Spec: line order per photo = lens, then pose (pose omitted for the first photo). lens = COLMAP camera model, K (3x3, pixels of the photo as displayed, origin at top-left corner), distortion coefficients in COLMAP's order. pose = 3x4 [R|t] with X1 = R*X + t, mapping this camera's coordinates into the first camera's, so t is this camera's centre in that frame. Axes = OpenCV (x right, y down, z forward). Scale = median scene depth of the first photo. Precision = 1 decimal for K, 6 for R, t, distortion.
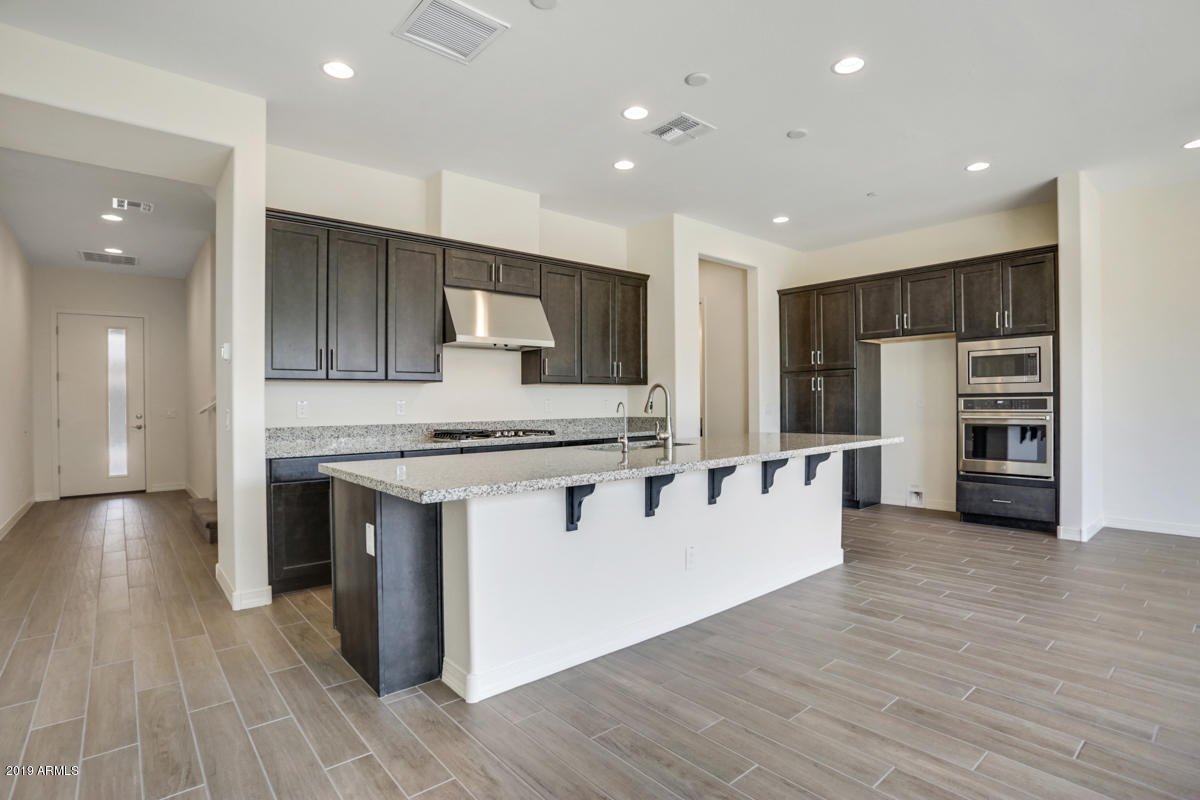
lens RADIAL K [[588.8, 0, 605.6], [0, 588.8, 406.3], [0, 0, 1]] dist [-0.086770, 0.039246]
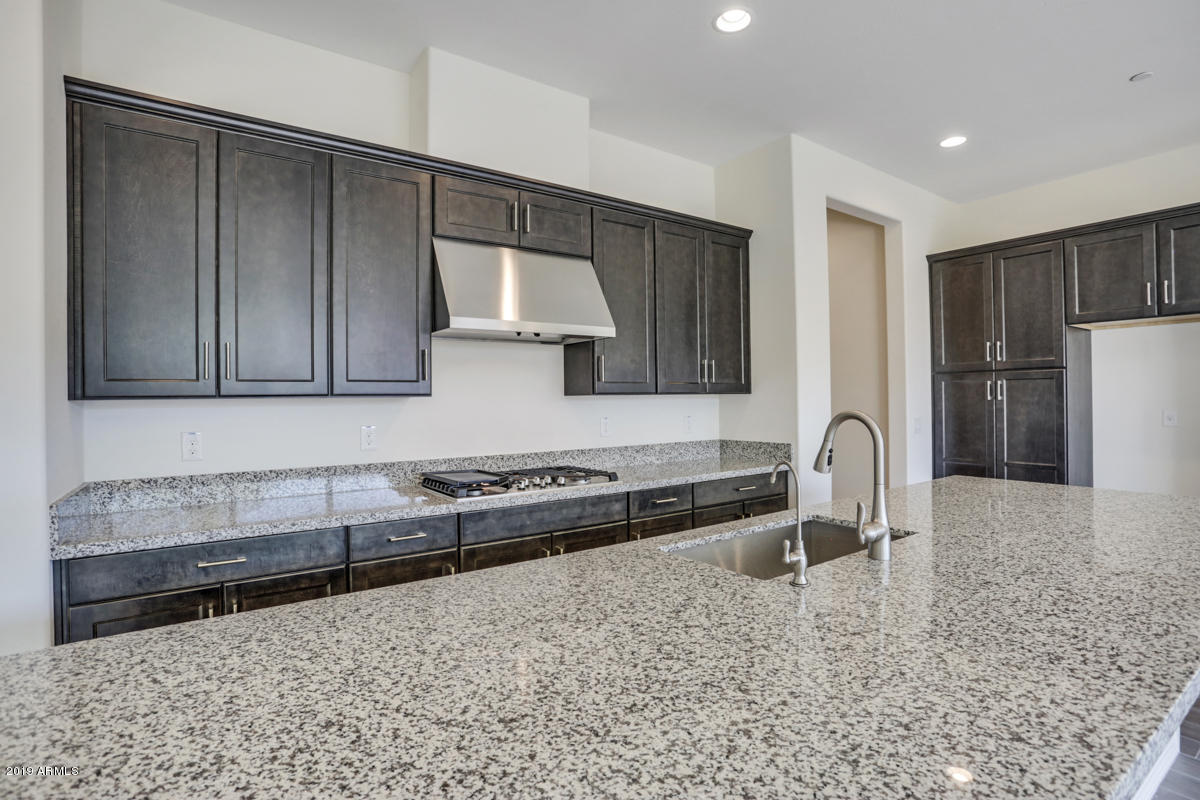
lens RADIAL K [[587.9, 0, 600.3], [0, 587.9, 396.9], [0, 0, 1]] dist [-0.073964, 0.029743]
pose [[0.995969, -0.002261, -0.089673, -0.049526], [0.001480, 0.999960, -0.008771, -0.033793], [0.089689, 0.008603, 0.995933, 0.399888]]
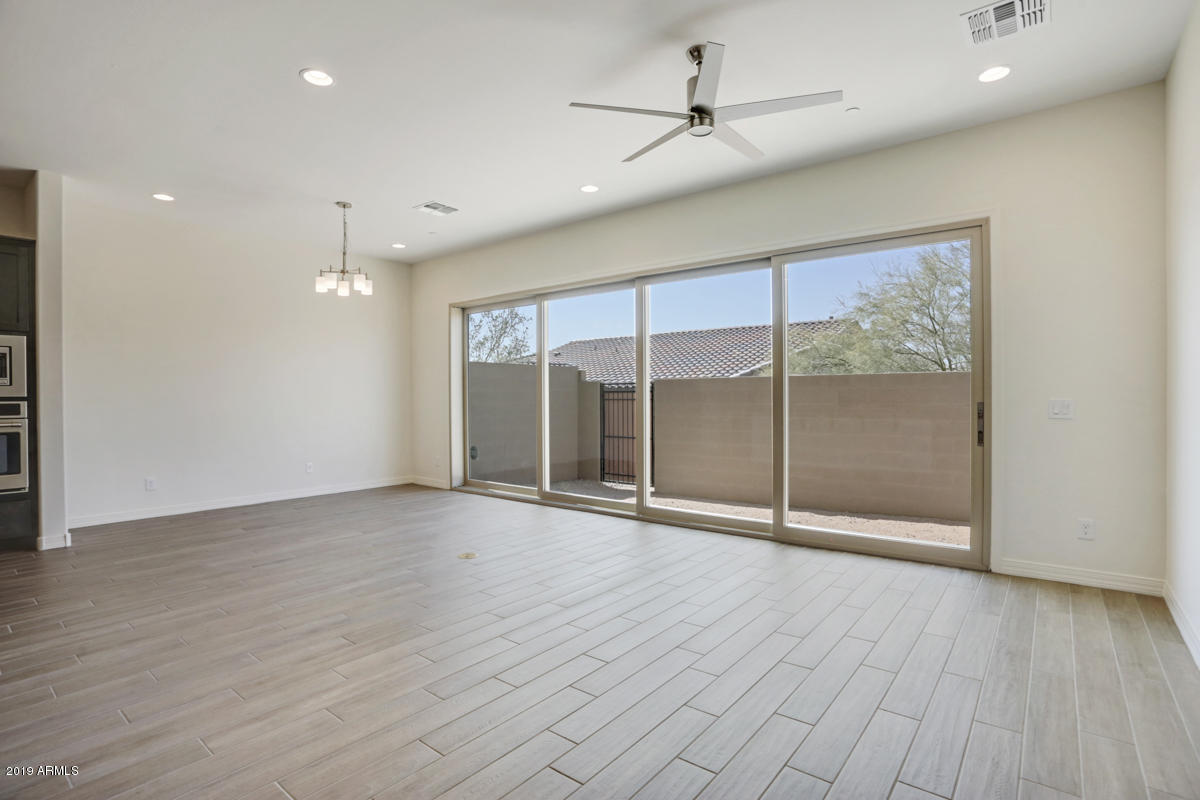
lens RADIAL K [[587.9, 0, 600.3], [0, 587.9, 396.9], [0, 0, 1]] dist [-0.073964, 0.029743]
pose [[-0.191614, 0.010236, 0.981417, -0.303754], [0.013173, 0.999882, -0.007857, -0.004711], [-0.981382, 0.011423, -0.191726, 0.246116]]
